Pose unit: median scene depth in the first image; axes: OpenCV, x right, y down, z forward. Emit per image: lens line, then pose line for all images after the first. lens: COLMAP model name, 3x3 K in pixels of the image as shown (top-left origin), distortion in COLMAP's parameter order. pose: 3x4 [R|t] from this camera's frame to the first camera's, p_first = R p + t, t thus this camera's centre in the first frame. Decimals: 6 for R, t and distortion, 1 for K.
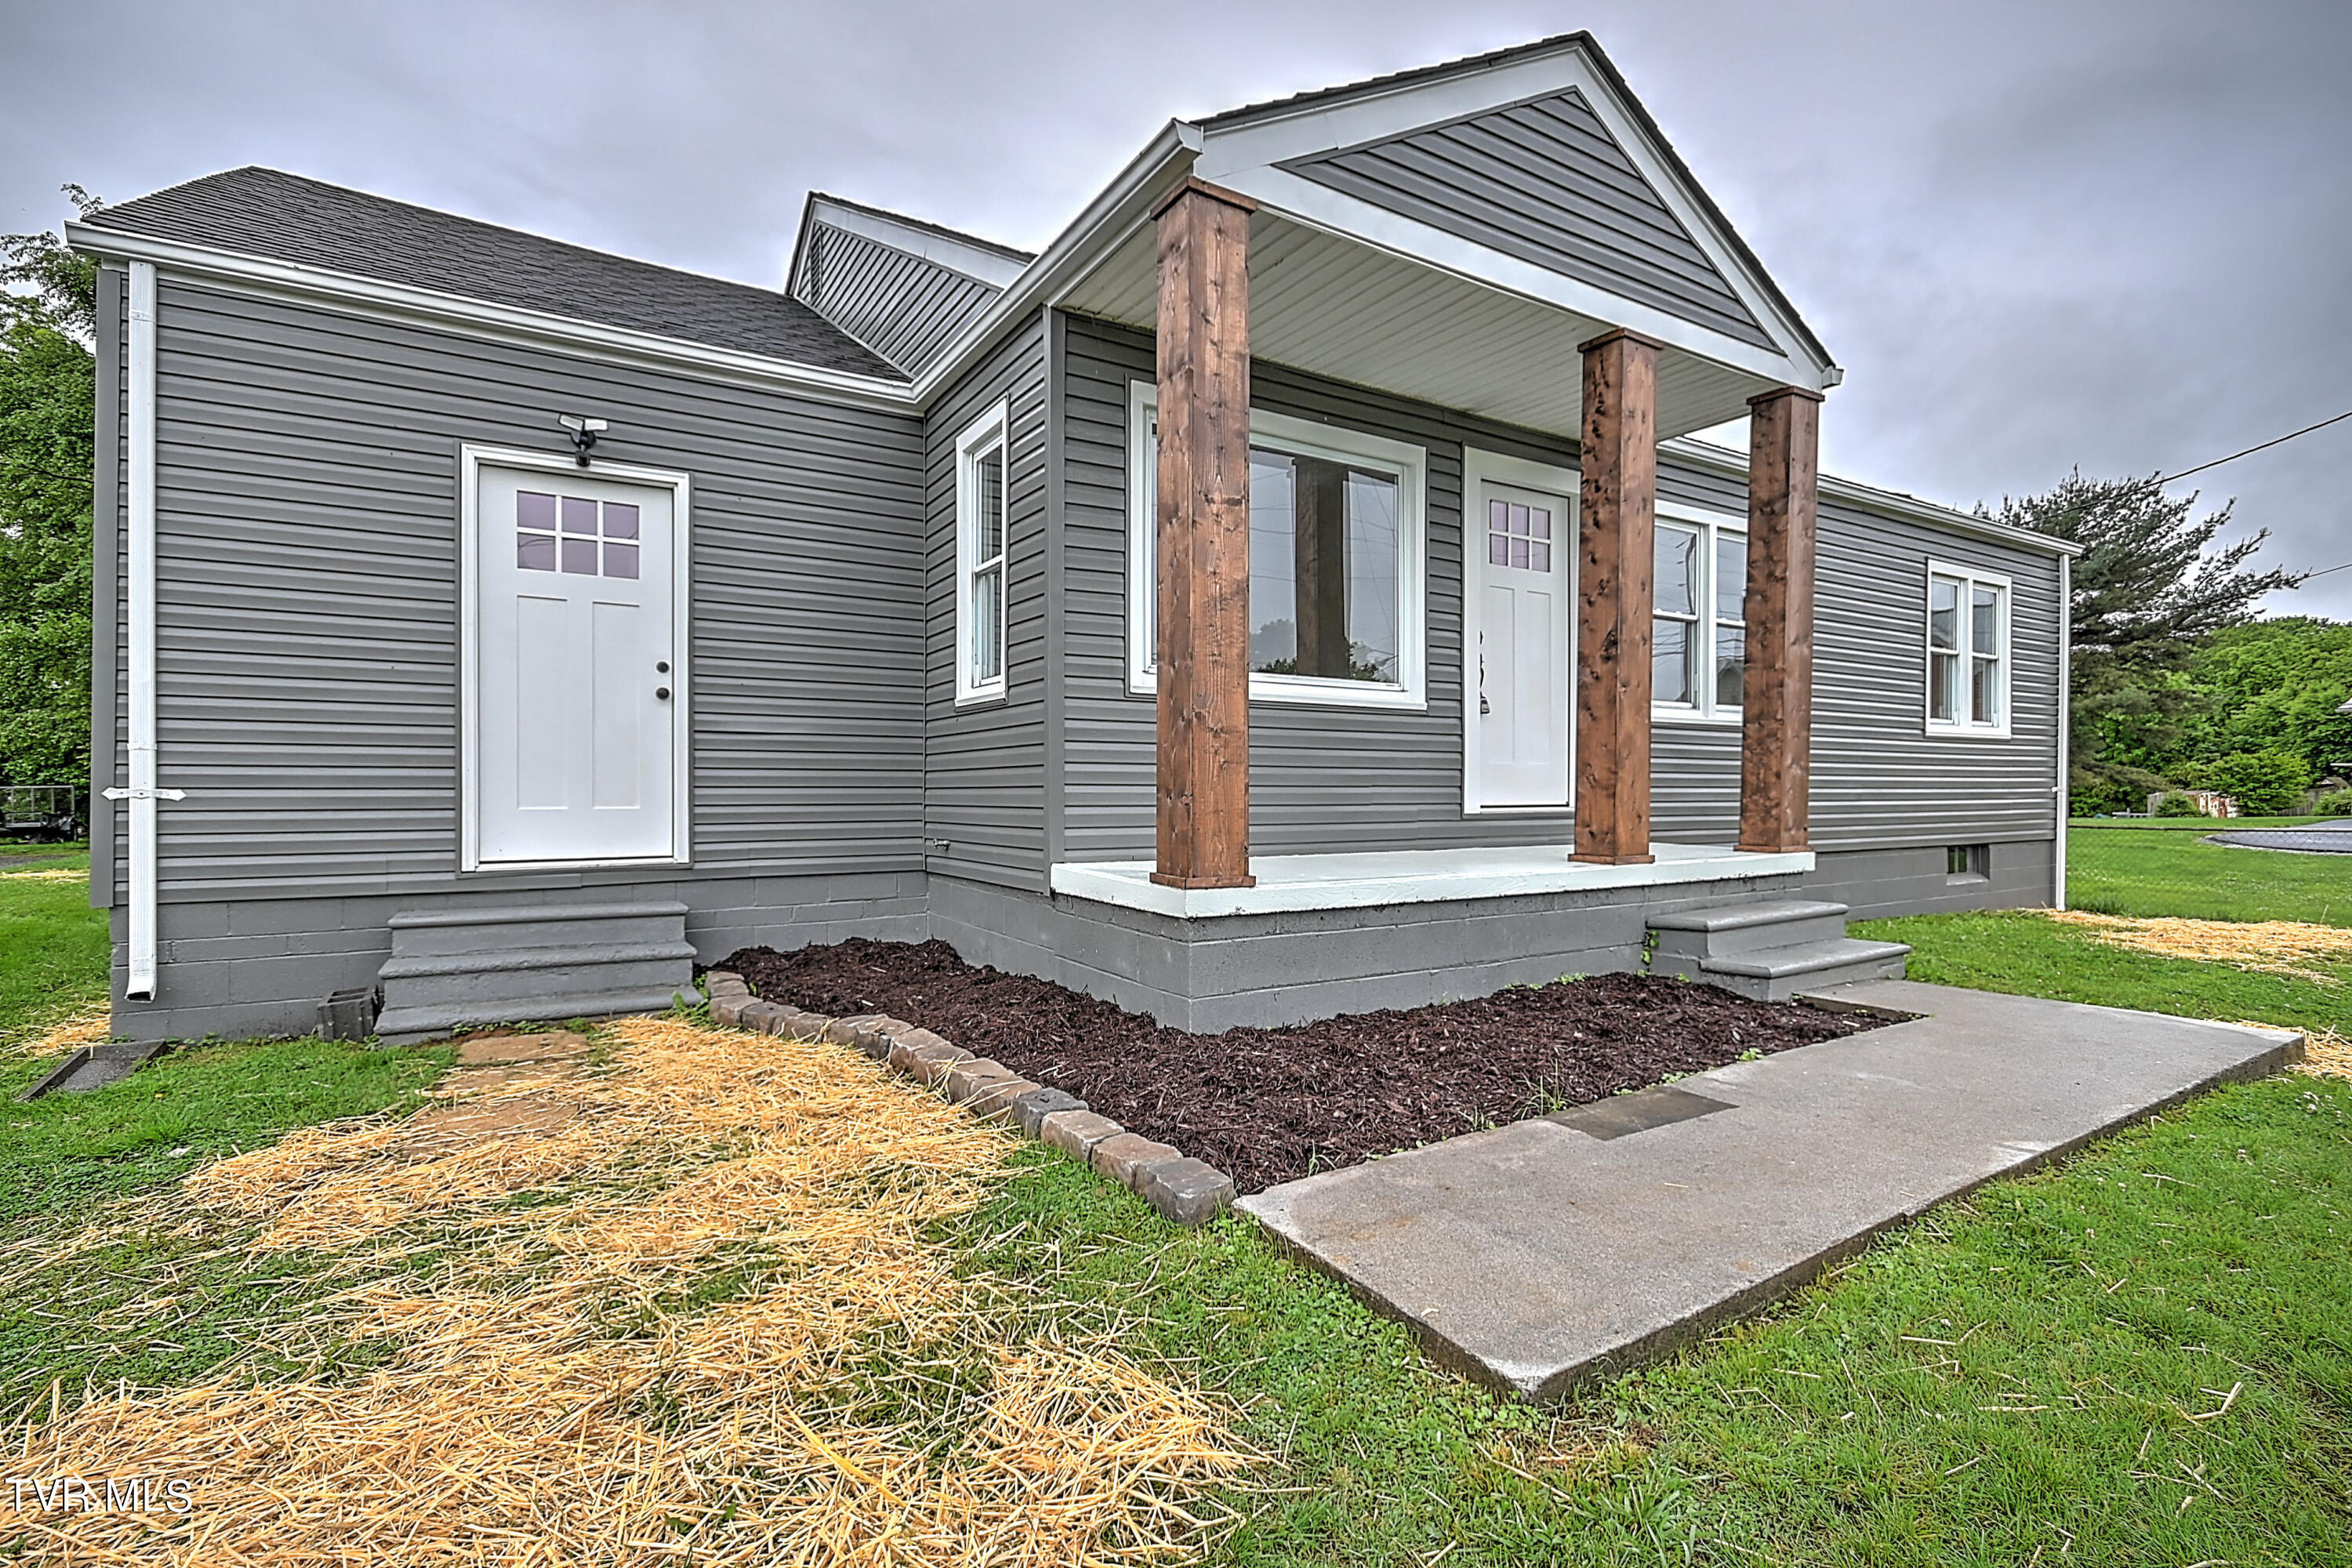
lens RADIAL K [[1070.7, 0, 1176.0], [0, 1070.7, 784.0], [0, 0, 1]] dist [0.029324, -0.018817]
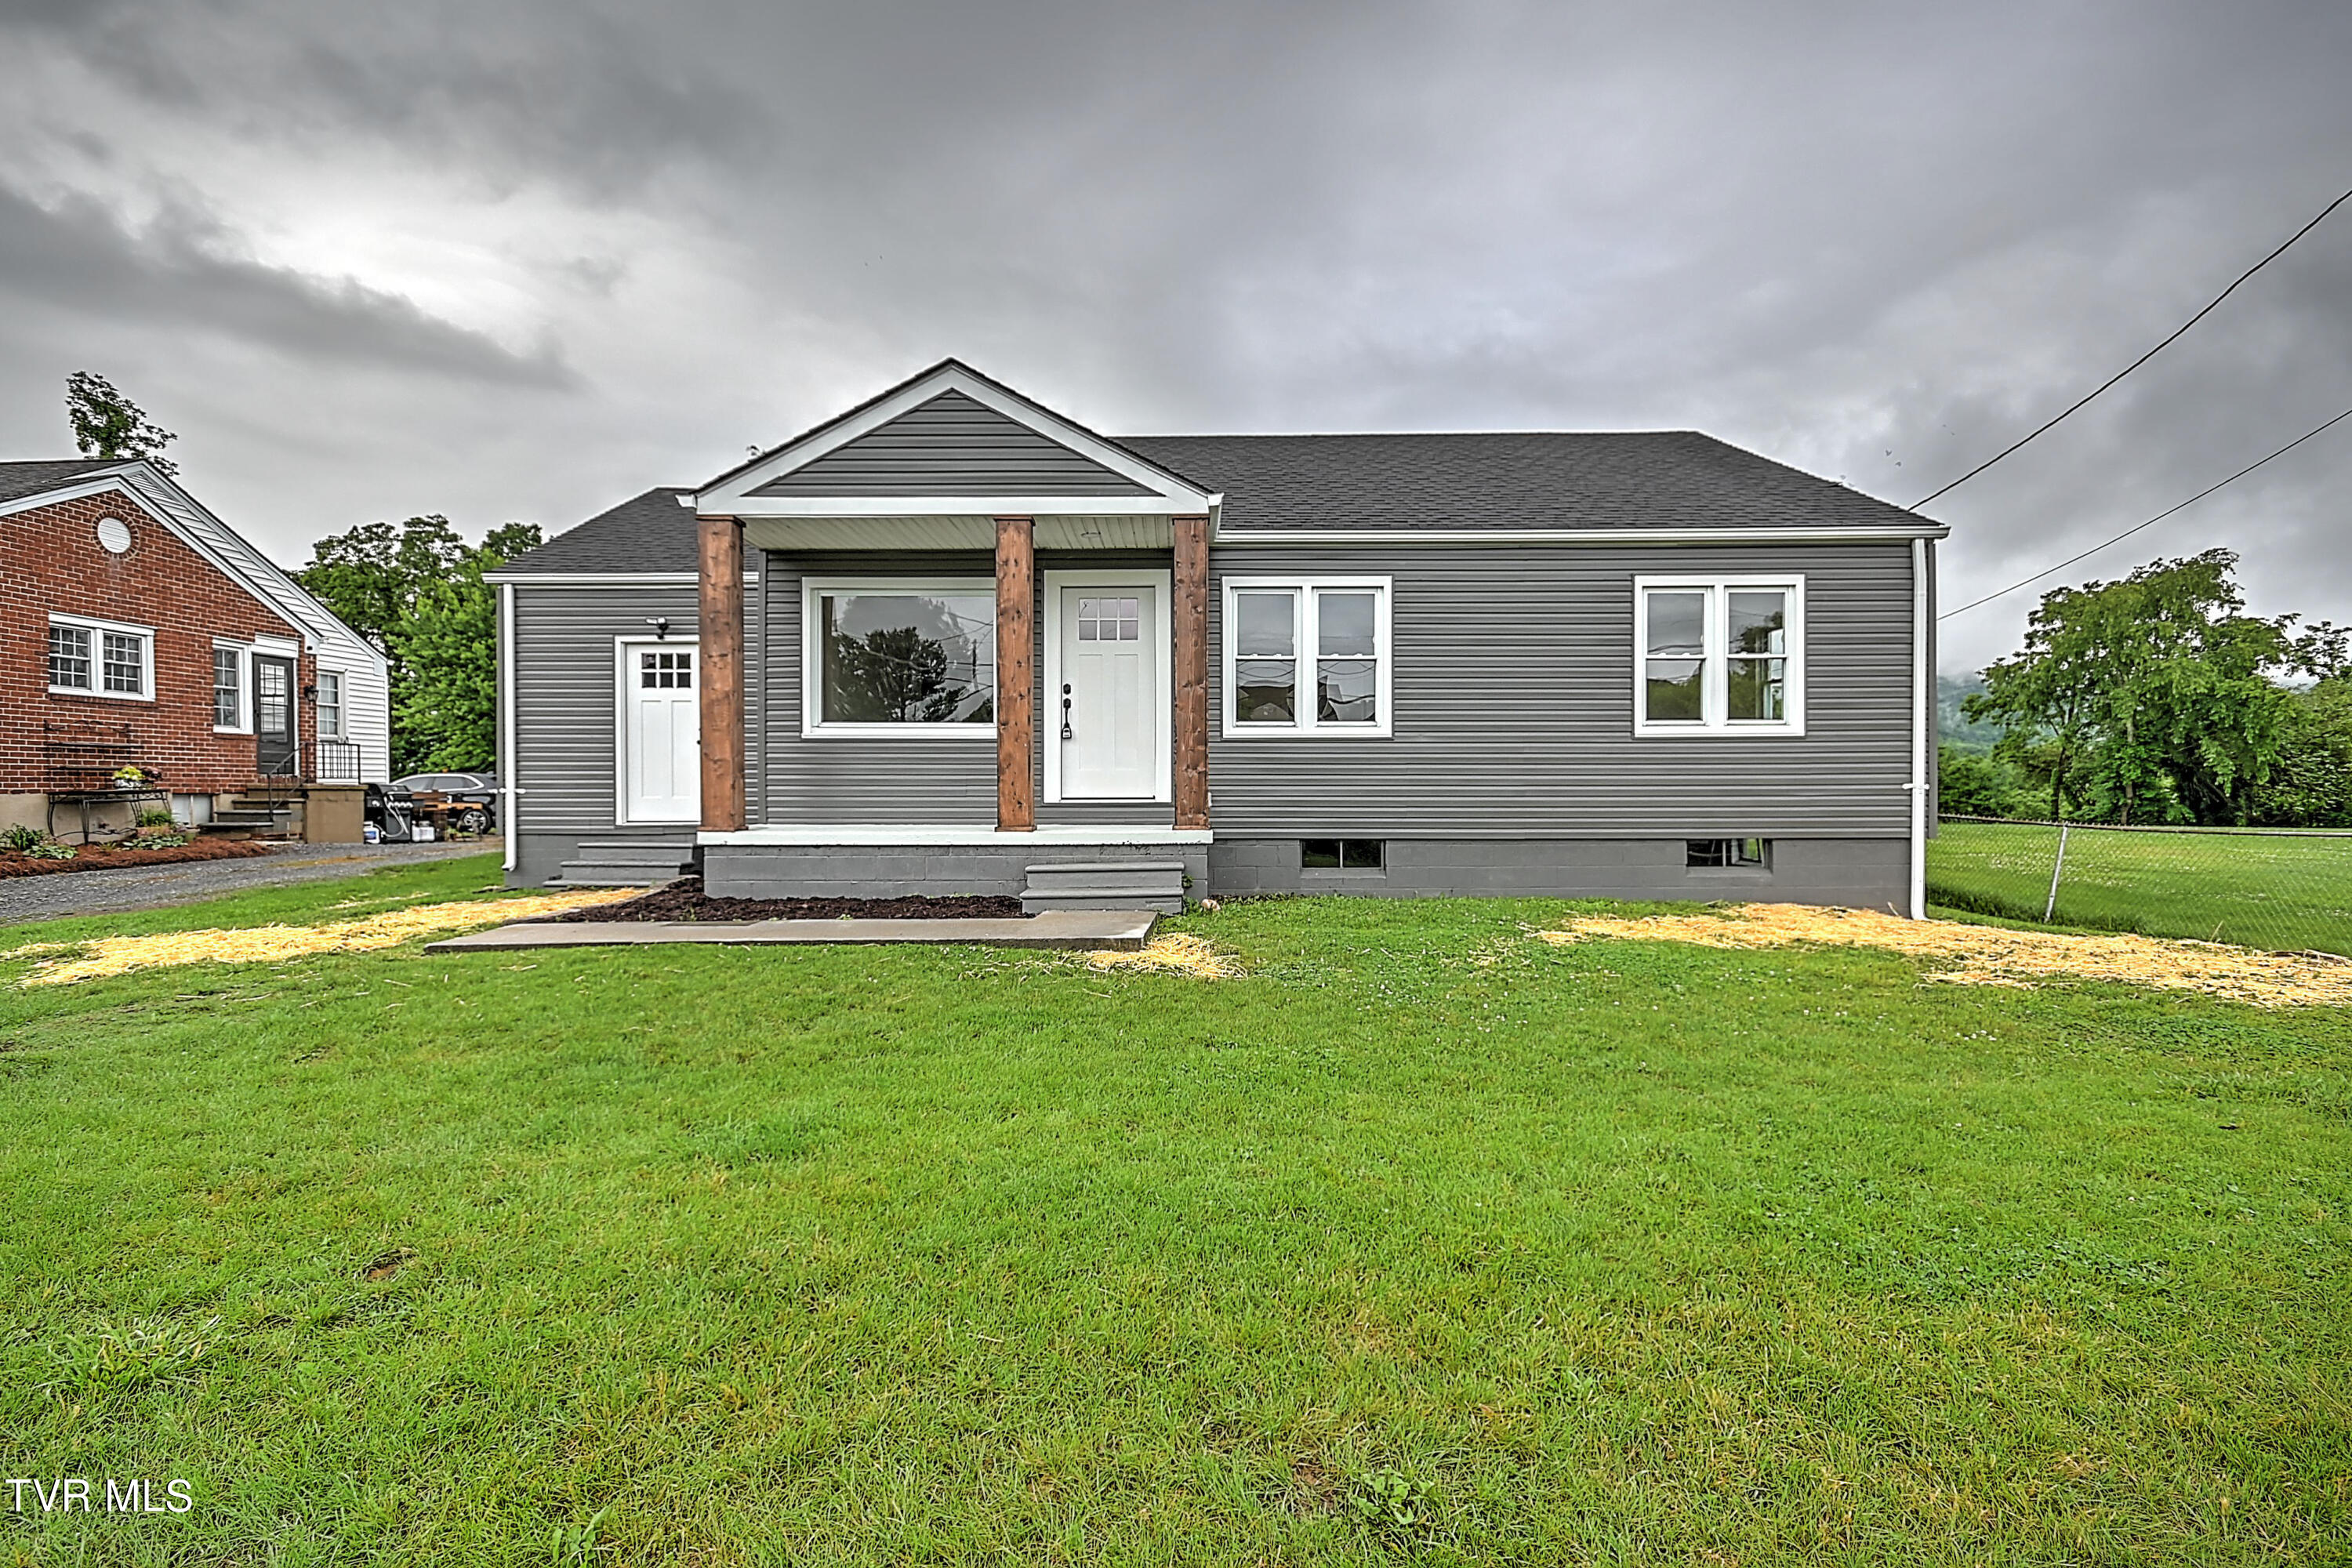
lens RADIAL K [[1026.2, 0, 1176.0], [0, 1026.2, 784.0], [0, 0, 1]] dist [0.022768, -0.020036]
pose [[0.851716, -0.005313, -0.523977, 1.438254], [0.004463, 0.999986, -0.002885, 0.006401], [0.523984, 0.000119, 0.851728, -0.221081]]
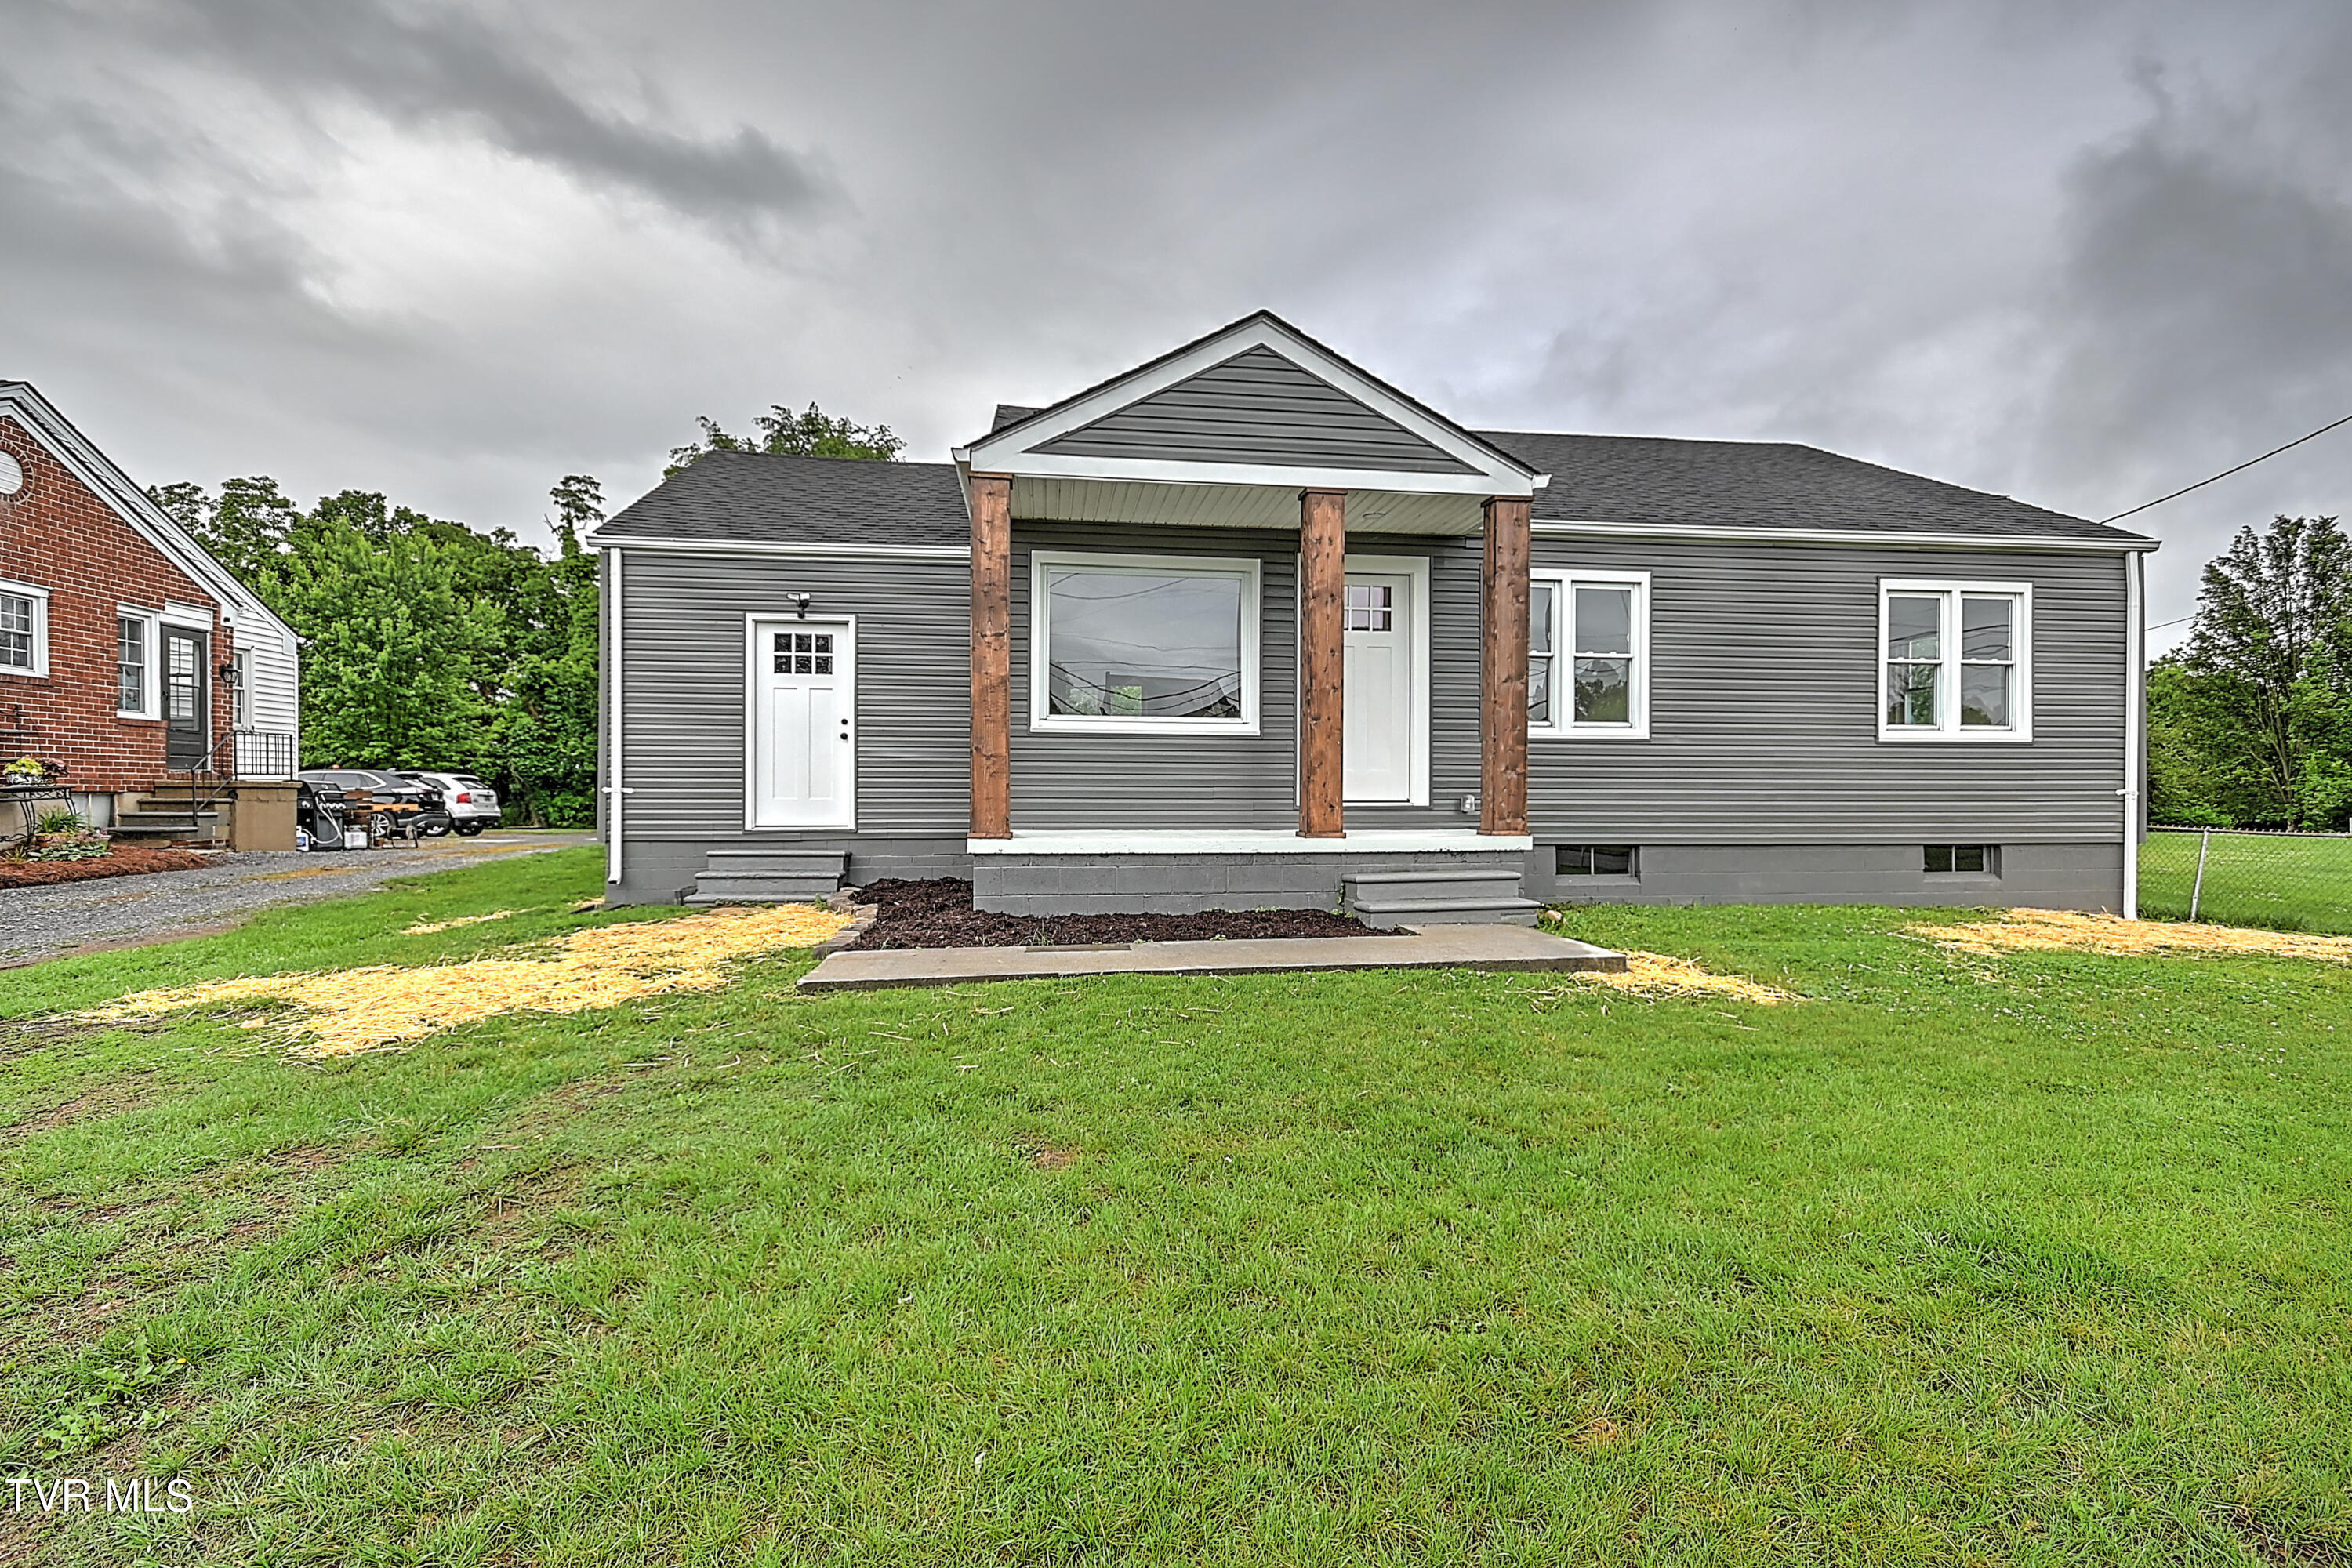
lens RADIAL K [[1021.7, 0, 1177.6], [0, 1021.7, 780.7], [0, 0, 1]] dist [0.031242, -0.017881]
pose [[0.915522, -0.003095, -0.402257, 0.794242], [-0.000351, 0.999964, -0.008494, 0.006583], [0.402269, 0.007917, 0.915487, -0.387251]]
